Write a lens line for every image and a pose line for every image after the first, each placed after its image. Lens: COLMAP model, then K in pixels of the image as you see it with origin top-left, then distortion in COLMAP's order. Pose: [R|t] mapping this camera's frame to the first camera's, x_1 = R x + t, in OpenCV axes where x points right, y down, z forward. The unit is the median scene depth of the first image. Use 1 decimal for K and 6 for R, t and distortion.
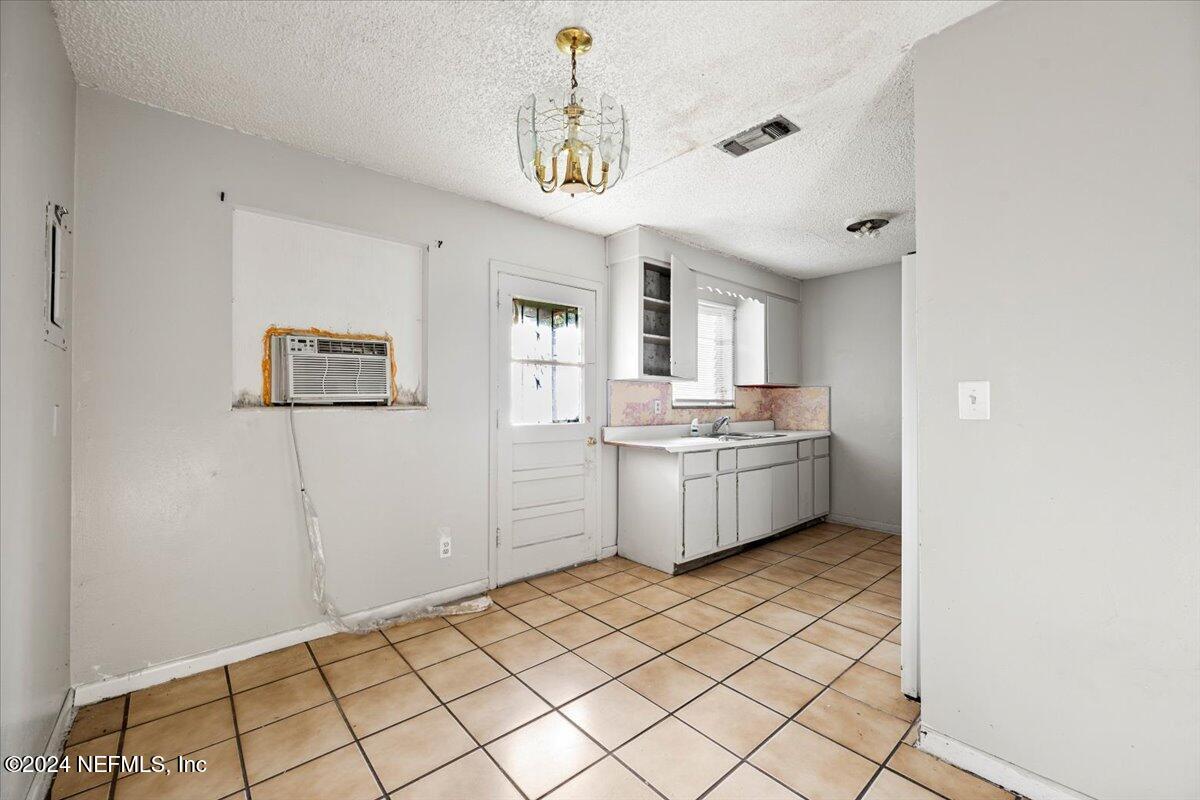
lens RADIAL K [[483.8, 0, 595.6], [0, 483.8, 400.1], [0, 0, 1]] dist [-0.006504, 0.000519]
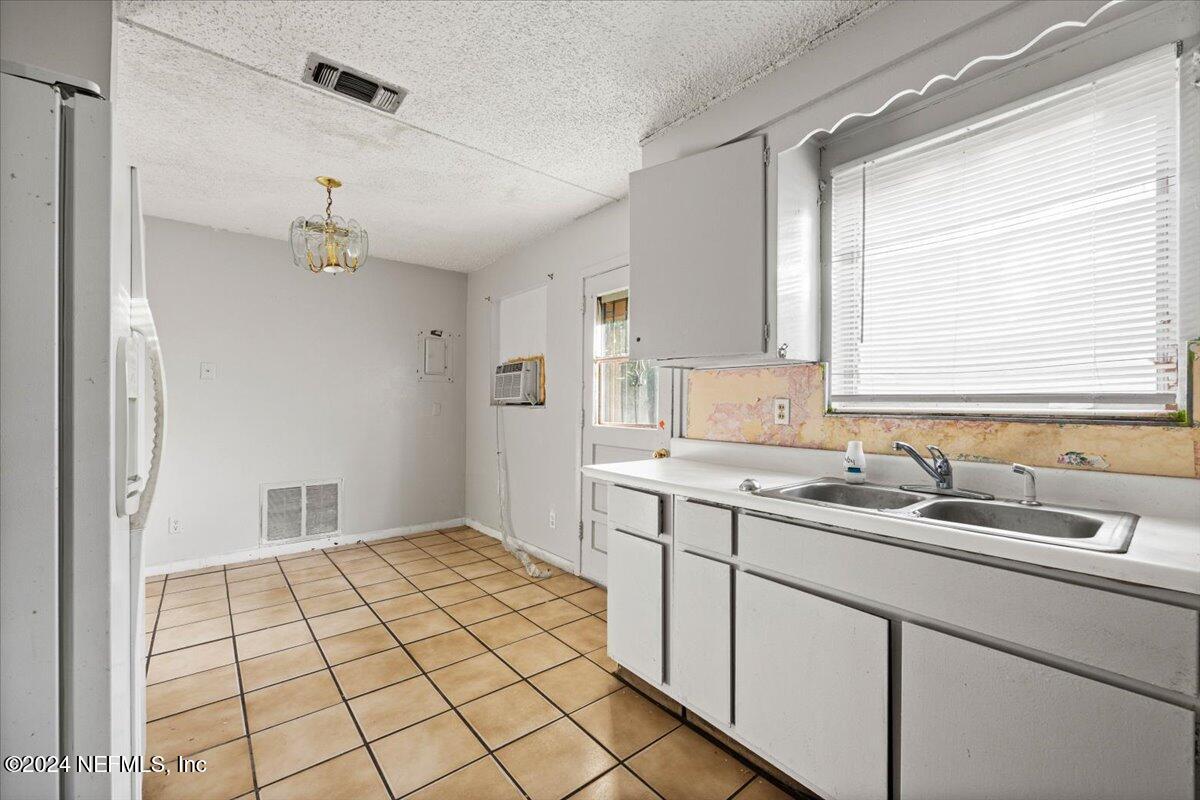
lens RADIAL K [[483.8, 0, 601.6], [0, 483.8, 402.2], [0, 0, 1]] dist [-0.006504, 0.000519]
pose [[-0.014975, -0.002895, -0.999884, 0.946938], [0.001800, 0.999994, -0.002922, 0.007674], [0.999886, -0.001843, -0.014970, 1.170372]]
